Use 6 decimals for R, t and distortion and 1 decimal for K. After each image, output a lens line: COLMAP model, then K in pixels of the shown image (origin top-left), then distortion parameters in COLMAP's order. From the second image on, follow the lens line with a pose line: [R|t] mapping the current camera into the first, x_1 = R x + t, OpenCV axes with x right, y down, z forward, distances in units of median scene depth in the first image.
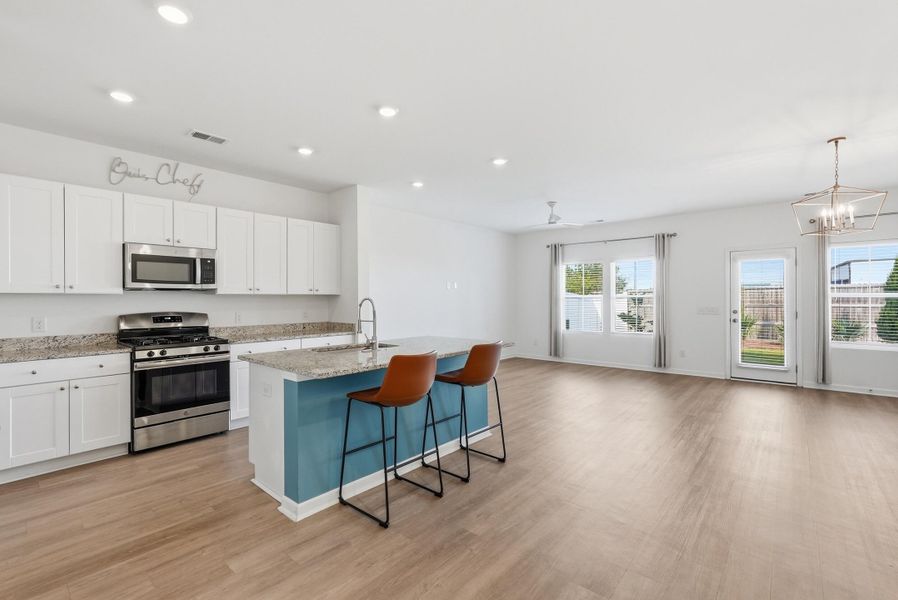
lens RADIAL K [[398.8, 0, 452.7], [0, 398.8, 297.0], [0, 0, 1]] dist [-0.019537, 0.010147]
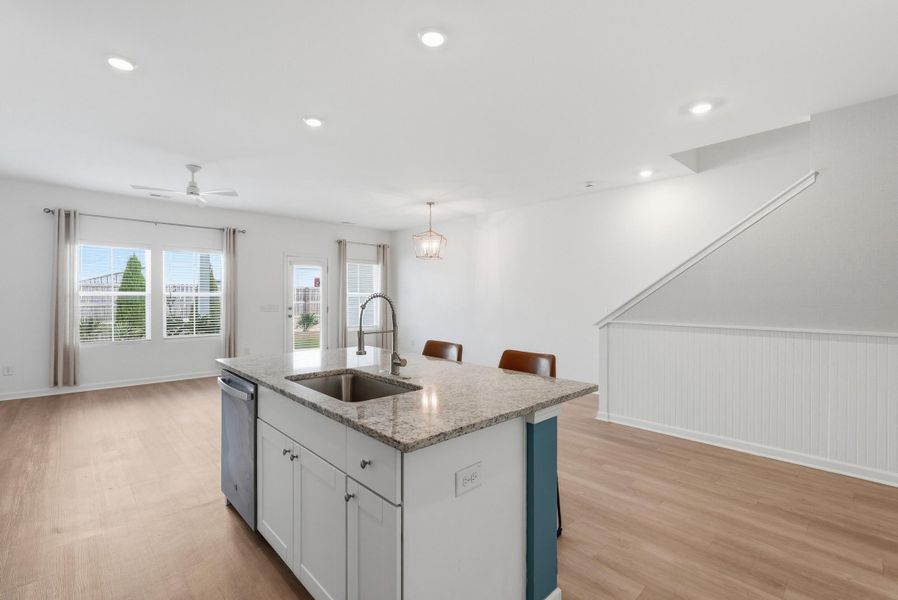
lens RADIAL K [[398.8, 0, 452.7], [0, 398.8, 297.0], [0, 0, 1]] dist [-0.019537, 0.010147]
pose [[0.097614, 0.003855, 0.995217, -0.402171], [-0.009997, 0.999946, -0.002893, 0.003055], [-0.995174, -0.009667, 0.097647, 0.407795]]
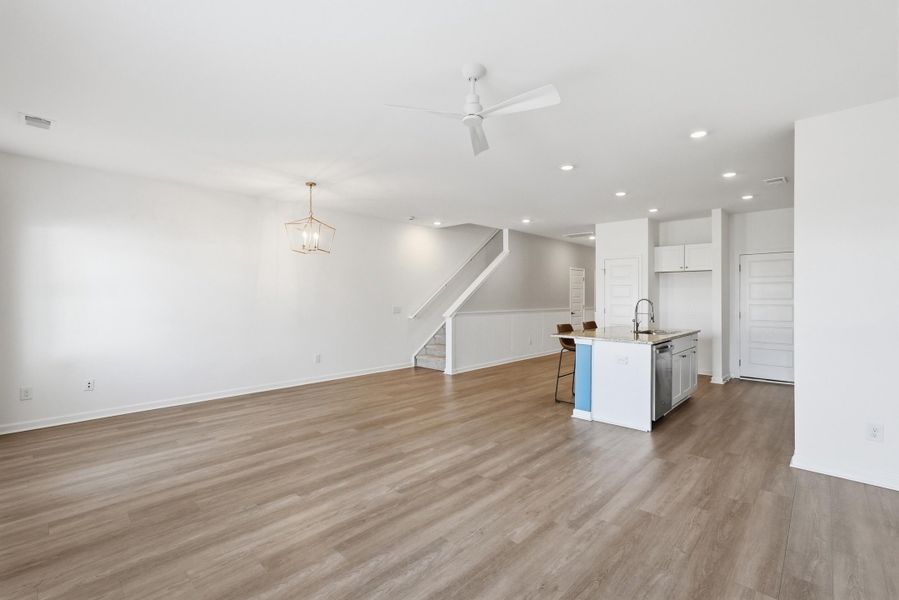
lens RADIAL K [[399.3, 0, 453.2], [0, 399.3, 297.0], [0, 0, 1]] dist [-0.019537, 0.010147]
pose [[-0.998798, 0.005397, 0.048718, 0.232378], [0.005085, 0.999966, -0.006513, 0.000917], [-0.048752, -0.006258, -0.998791, 1.307121]]
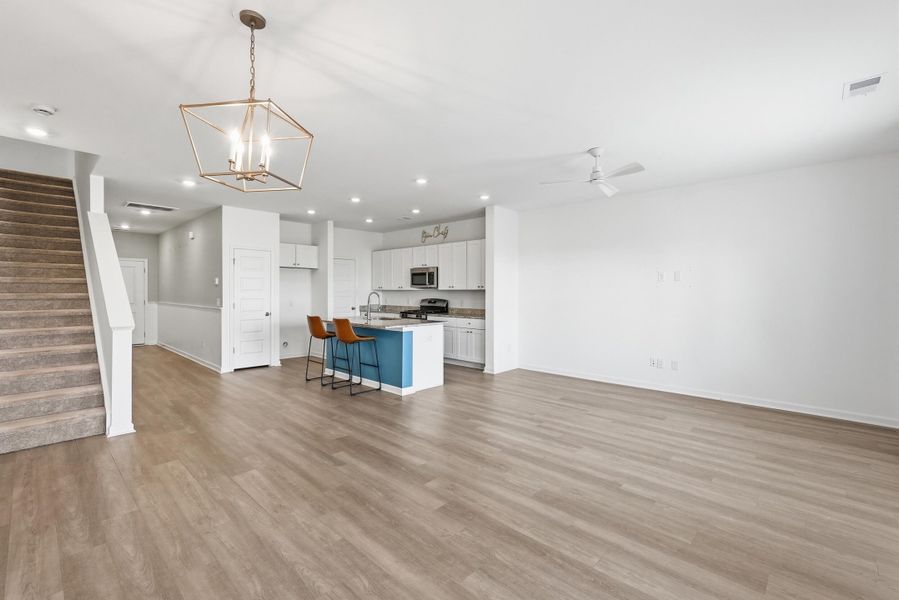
lens RADIAL K [[399.3, 0, 453.2], [0, 399.3, 297.0], [0, 0, 1]] dist [-0.019537, 0.010147]
pose [[-0.034987, 0.018519, -0.999216, 0.851478], [0.002861, 0.999826, 0.018430, -0.005217], [0.999384, -0.002214, -0.035033, 0.726106]]
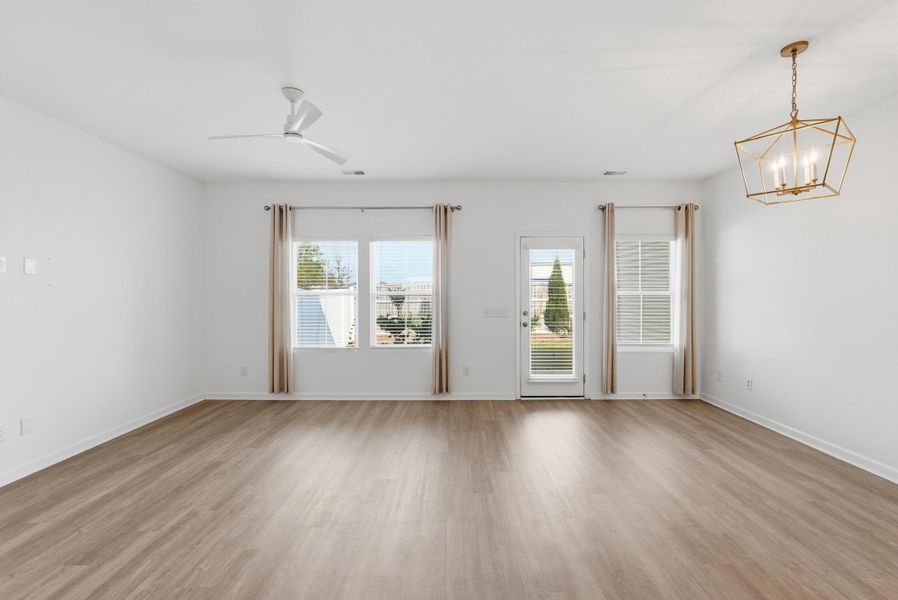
lens RADIAL K [[398.8, 0, 452.7], [0, 398.8, 297.0], [0, 0, 1]] dist [-0.019537, 0.010147]
pose [[0.759488, -0.004457, 0.650506, 0.083515], [-0.004545, 0.999916, 0.012157, -0.004242], [-0.650506, -0.012189, 0.759404, 0.485455]]
